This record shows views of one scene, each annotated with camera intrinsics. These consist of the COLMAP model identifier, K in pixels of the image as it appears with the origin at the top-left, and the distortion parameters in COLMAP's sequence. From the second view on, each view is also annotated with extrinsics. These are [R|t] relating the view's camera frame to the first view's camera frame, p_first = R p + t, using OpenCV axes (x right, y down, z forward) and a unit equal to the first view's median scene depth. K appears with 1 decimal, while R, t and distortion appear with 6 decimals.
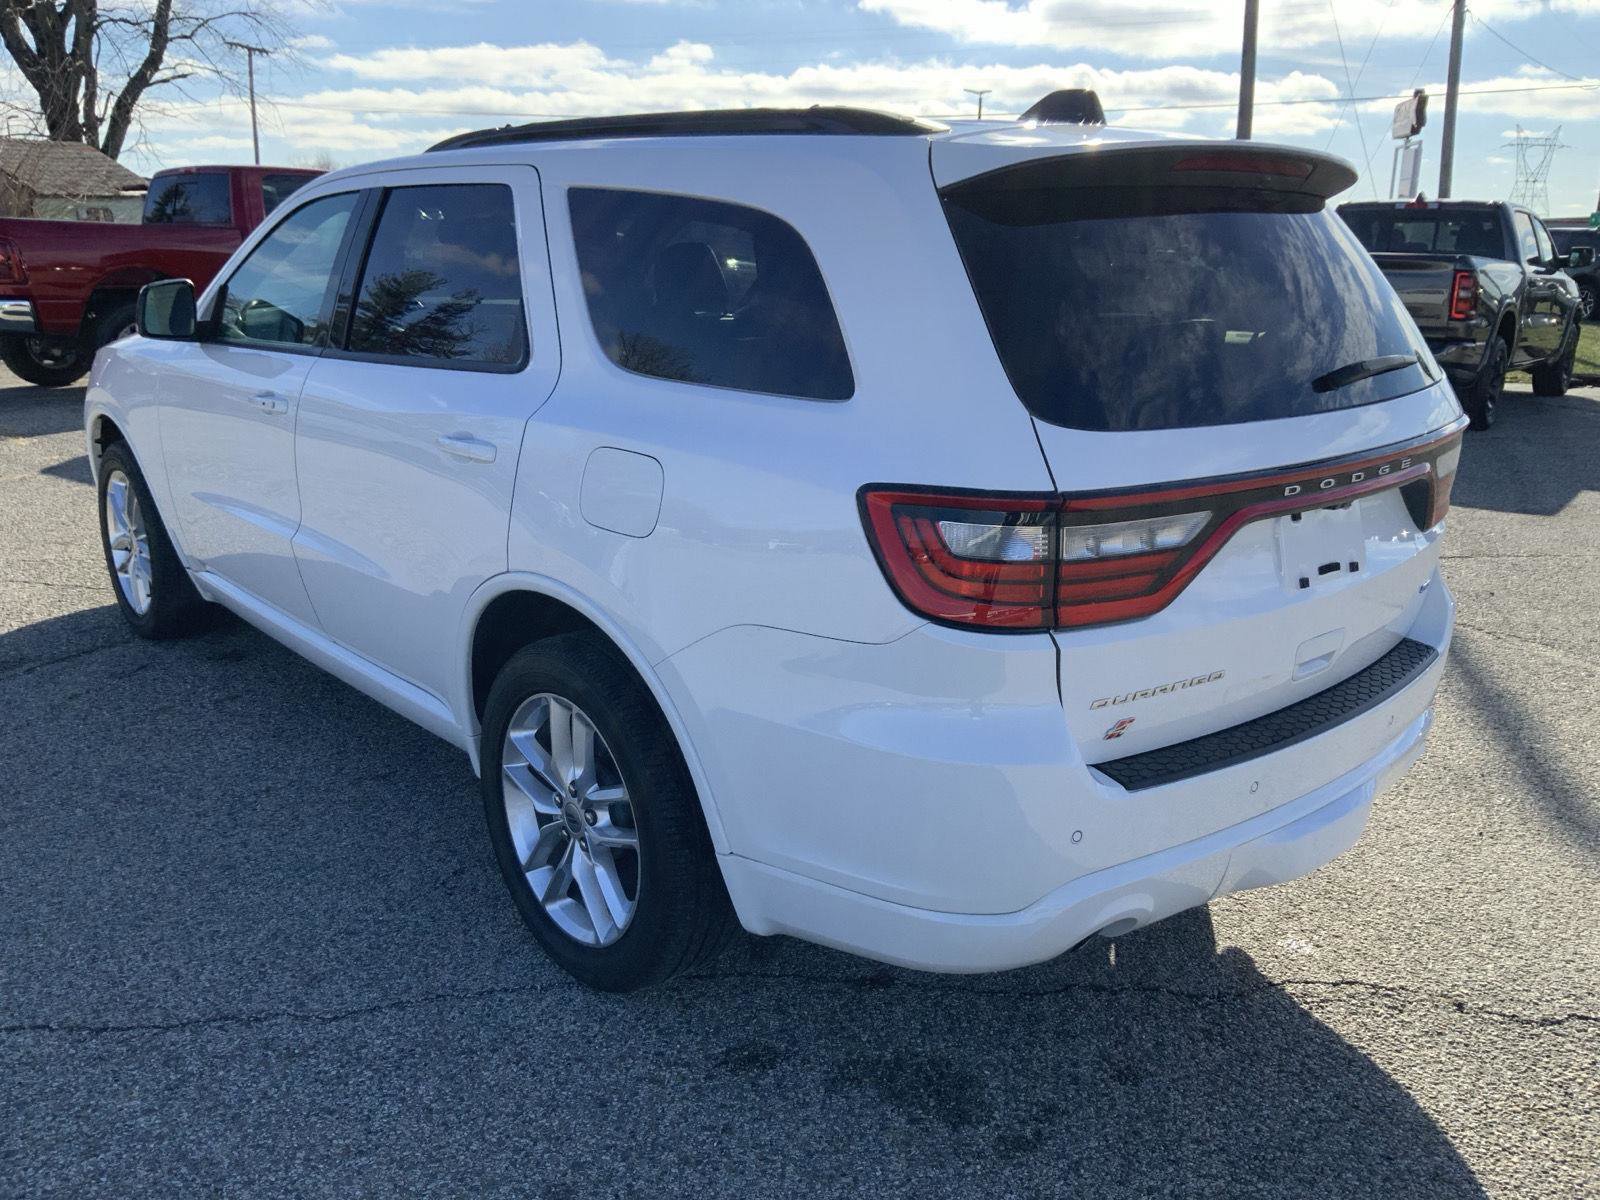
lens RADIAL K [[1333.0, 0, 766.9], [0, 1333.0, 582.9], [0, 0, 1]] dist [0.018516, -0.057854]
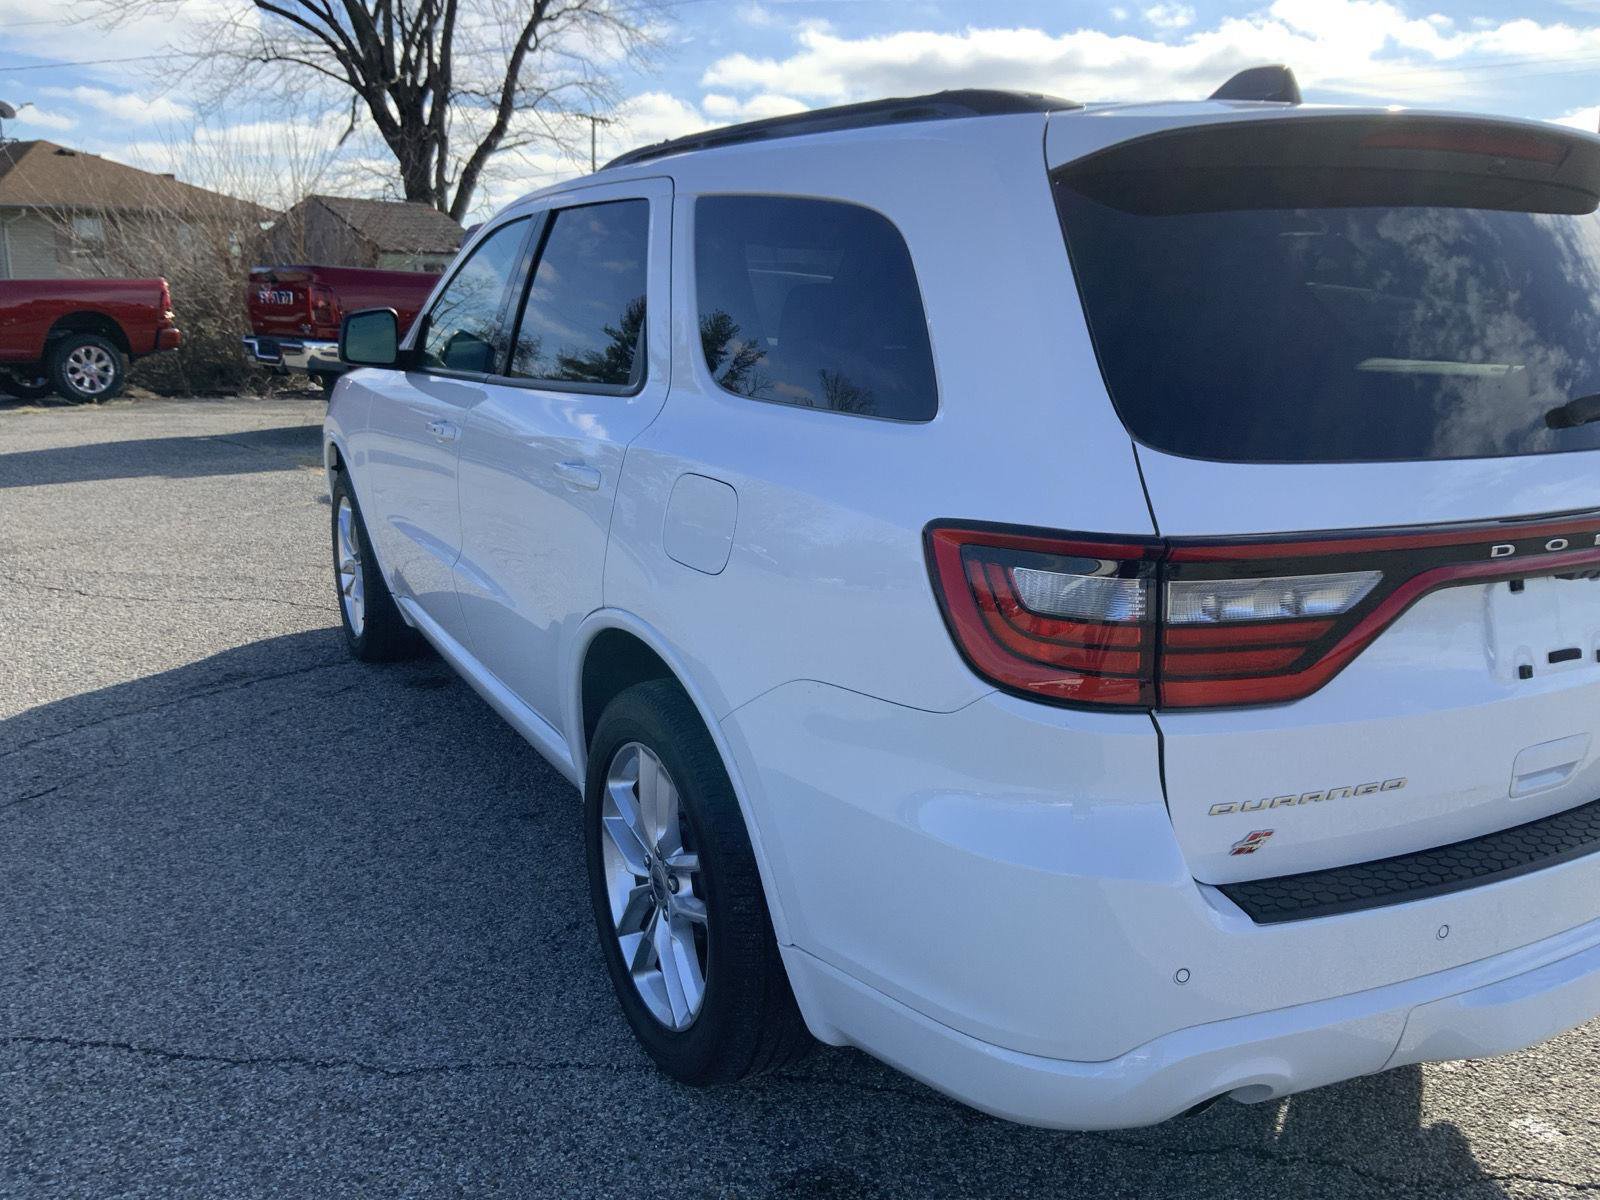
lens RADIAL K [[1333.0, 0, 765.5], [0, 1333.0, 583.4], [0, 0, 1]] dist [0.018516, -0.057854]
pose [[0.974421, 0.046727, -0.219820, 0.119104], [-0.055332, 0.997918, -0.033149, -0.000931], [0.217814, 0.044464, 0.974977, 0.128775]]
